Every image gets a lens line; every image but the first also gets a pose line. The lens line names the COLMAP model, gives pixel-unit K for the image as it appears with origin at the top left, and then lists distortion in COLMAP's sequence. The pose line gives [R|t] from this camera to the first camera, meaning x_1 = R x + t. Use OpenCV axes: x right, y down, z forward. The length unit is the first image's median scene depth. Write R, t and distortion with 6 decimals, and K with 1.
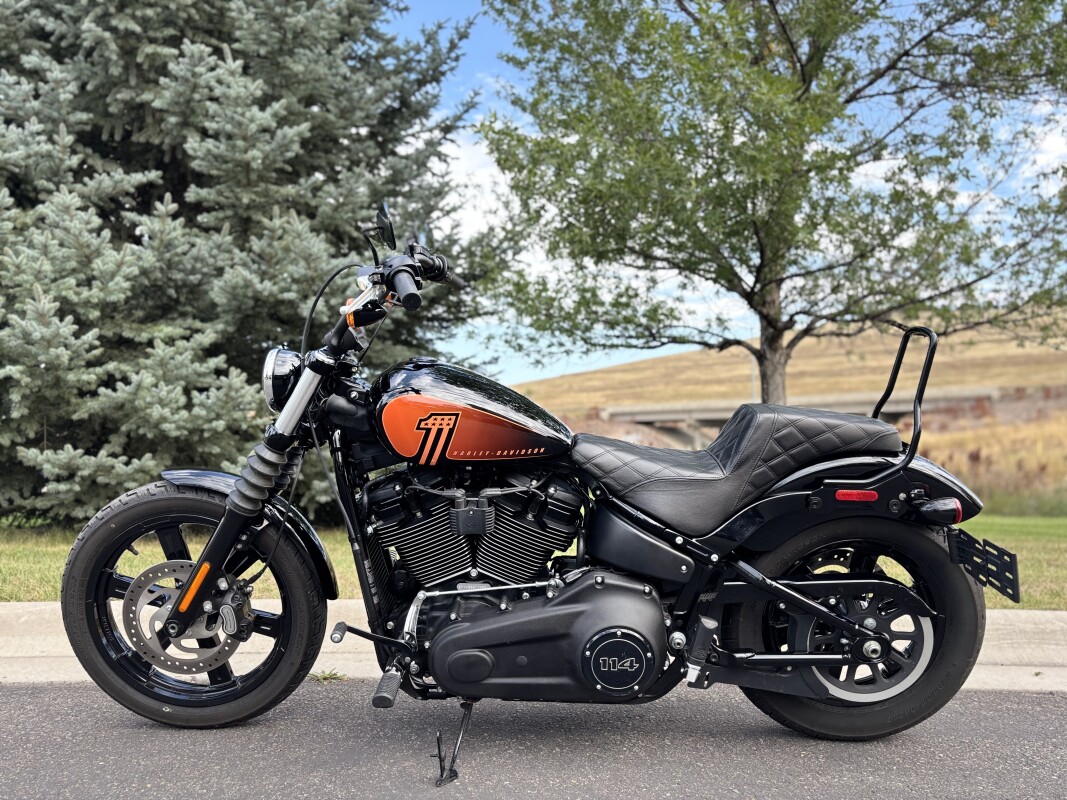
lens RADIAL K [[817.5, 0, 536.0], [0, 817.5, 402.5], [0, 0, 1]] dist [0.021485, -0.019960]
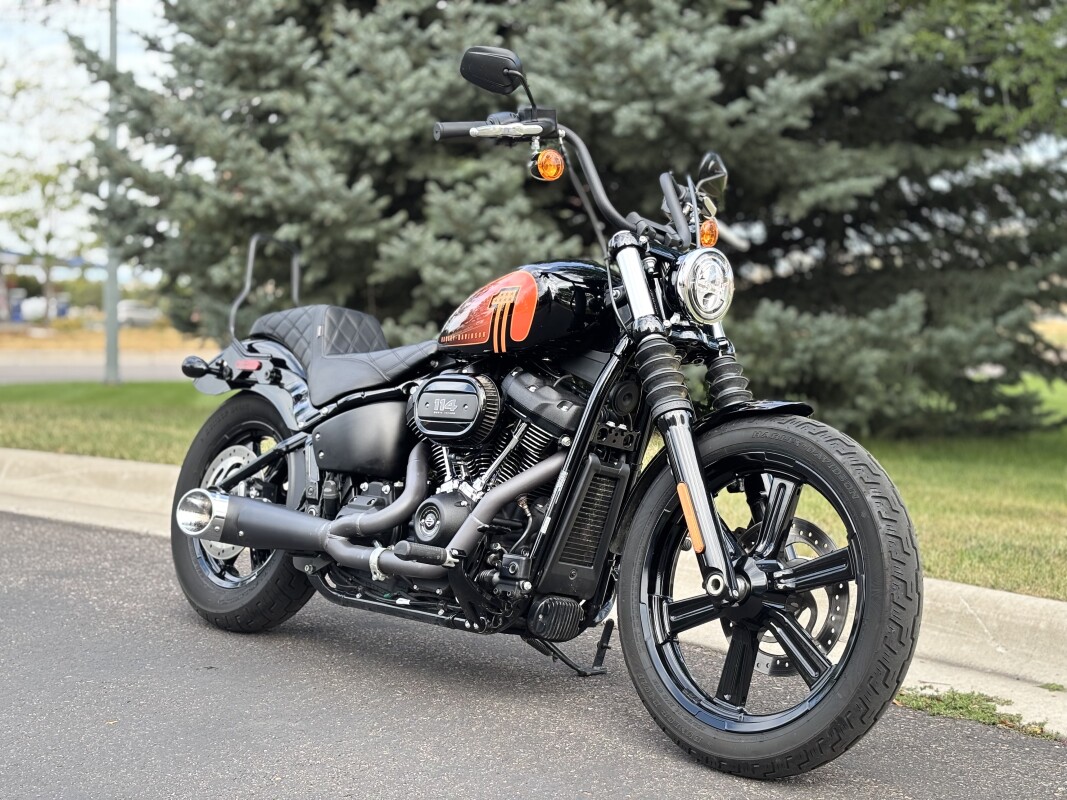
lens RADIAL K [[1608.9, 0, 524.0], [0, 1608.9, 403.8], [0, 0, 1]] dist [0.147417, 0.000000]
pose [[0.723443, 0.049474, -0.688609, 2.131879], [0.039238, 0.992870, 0.112556, -0.105643], [0.689268, -0.108448, 0.716344, -0.336615]]
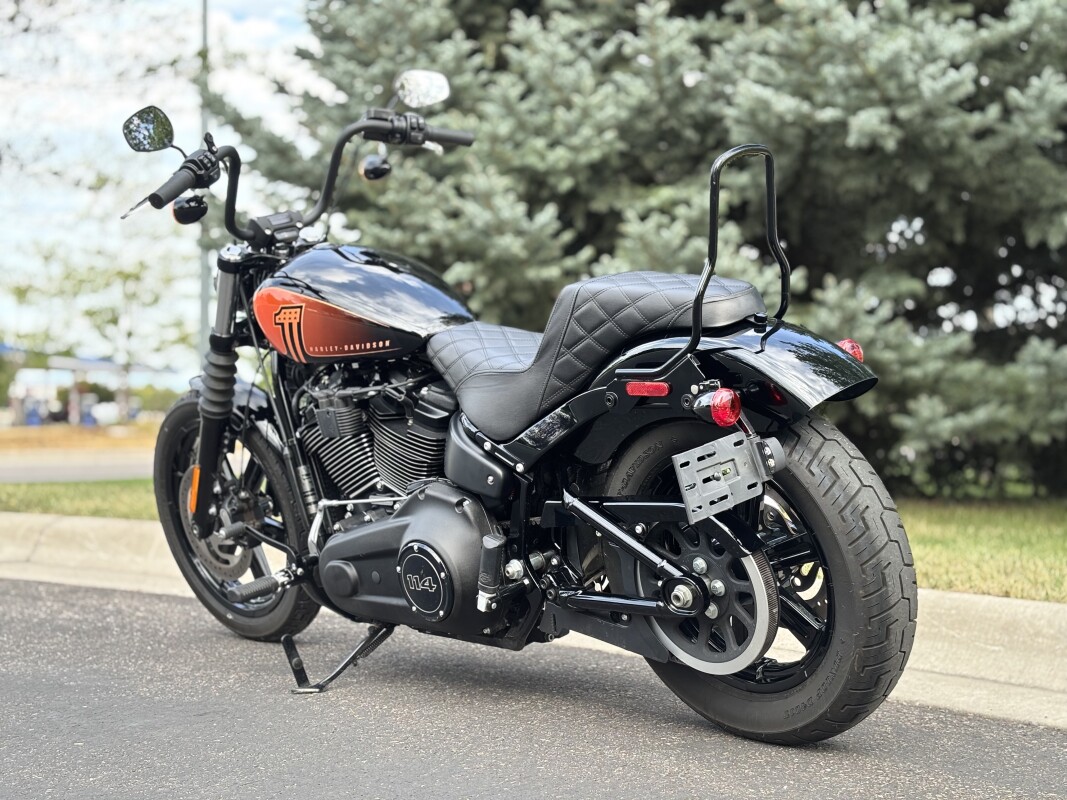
lens RADIAL K [[1608.9, 0, 529.0], [0, 1608.9, 401.6], [0, 0, 1]] dist [0.147417, 0.000000]
pose [[0.701298, -0.007193, -0.712832, 1.346956], [0.057627, 0.997249, 0.046631, 0.049572], [0.710535, -0.073780, 0.699783, -0.104318]]
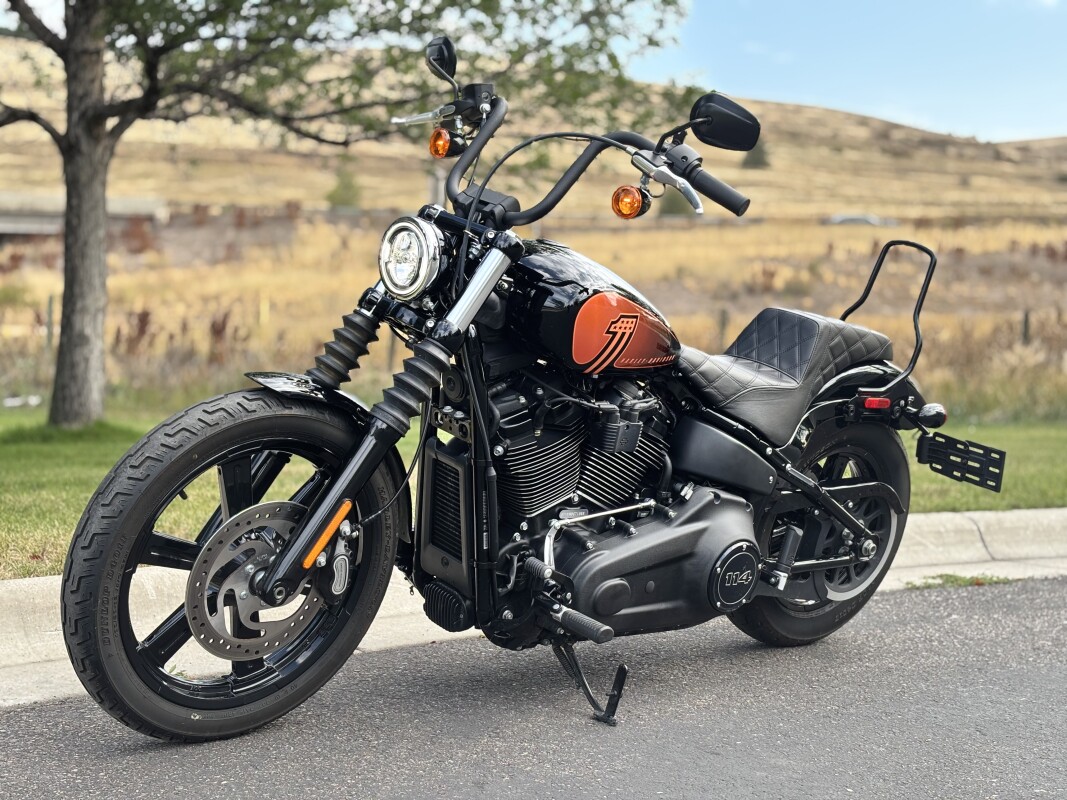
lens RADIAL K [[1608.9, 0, 535.2], [0, 1608.9, 398.3], [0, 0, 1]] dist [0.147417, 0.000000]
pose [[0.720645, -0.008797, 0.693248, -1.336154], [-0.073167, 0.993371, 0.088664, -0.042737], [-0.689432, -0.114618, 0.715224, -0.171183]]
